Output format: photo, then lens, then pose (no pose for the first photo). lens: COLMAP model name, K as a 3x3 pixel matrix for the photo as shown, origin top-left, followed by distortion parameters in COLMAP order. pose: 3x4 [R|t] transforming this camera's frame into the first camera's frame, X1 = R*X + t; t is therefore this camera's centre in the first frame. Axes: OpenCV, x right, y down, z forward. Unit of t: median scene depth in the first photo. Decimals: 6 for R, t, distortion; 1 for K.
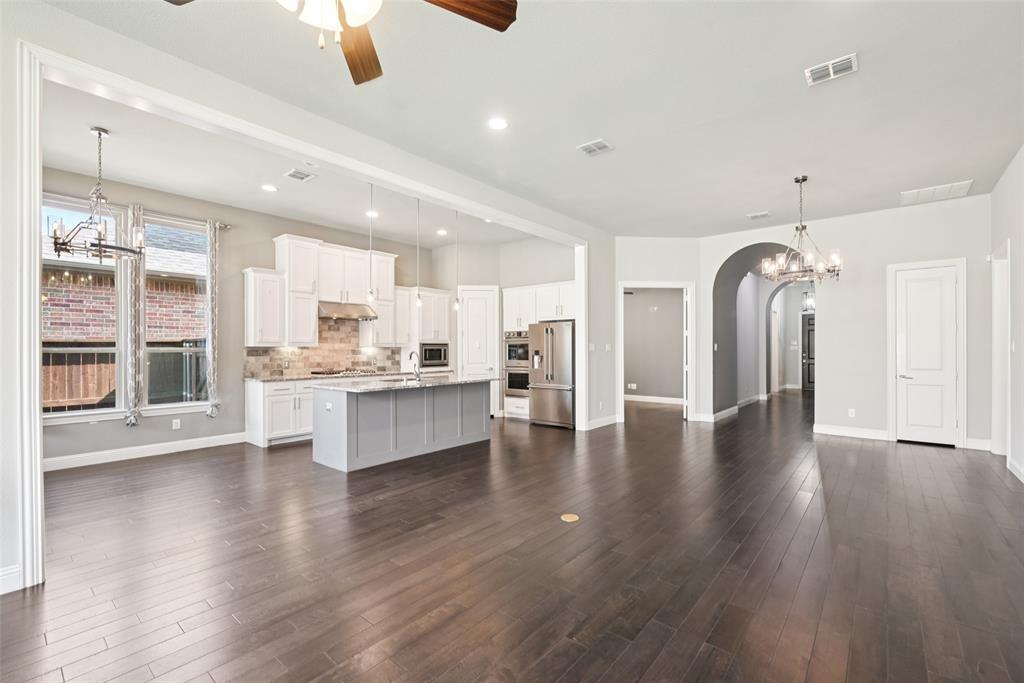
lens RADIAL K [[442.3, 0, 512.6], [0, 442.3, 347.6], [0, 0, 1]] dist [-0.001171, -0.000118]
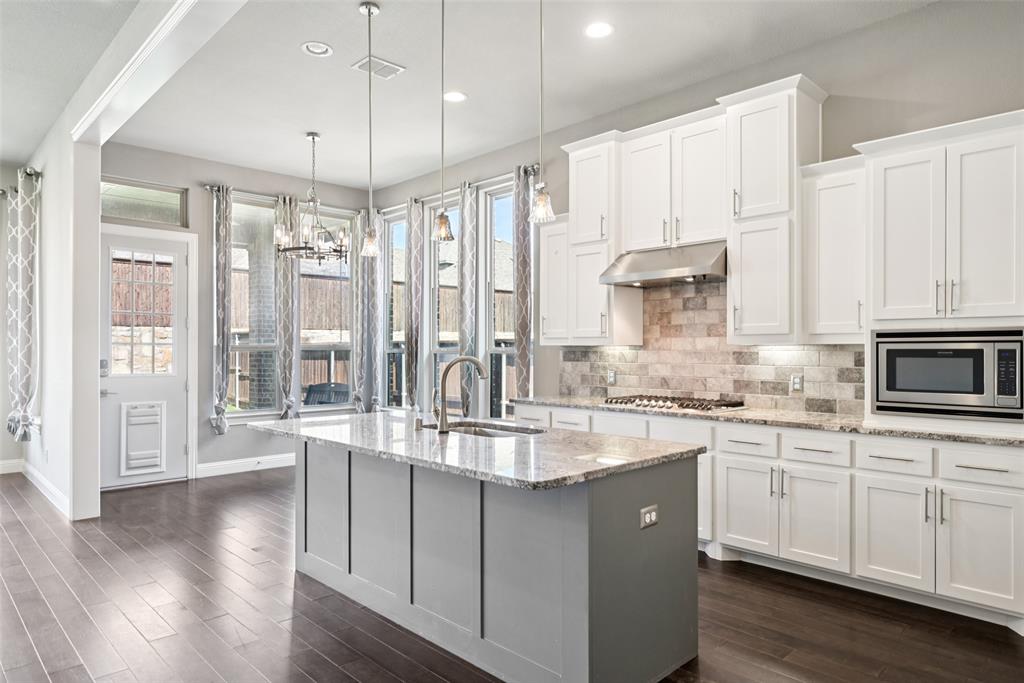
lens RADIAL K [[632.6, 0, 512.8], [0, 632.6, 347.0], [0, 0, 1]] dist [-0.003271, -0.000708]
pose [[-0.096163, -0.001283, -0.995365, 0.260029], [0.004281, 0.999989, -0.001703, 0.000664], [0.995356, -0.004425, -0.096157, 0.878792]]
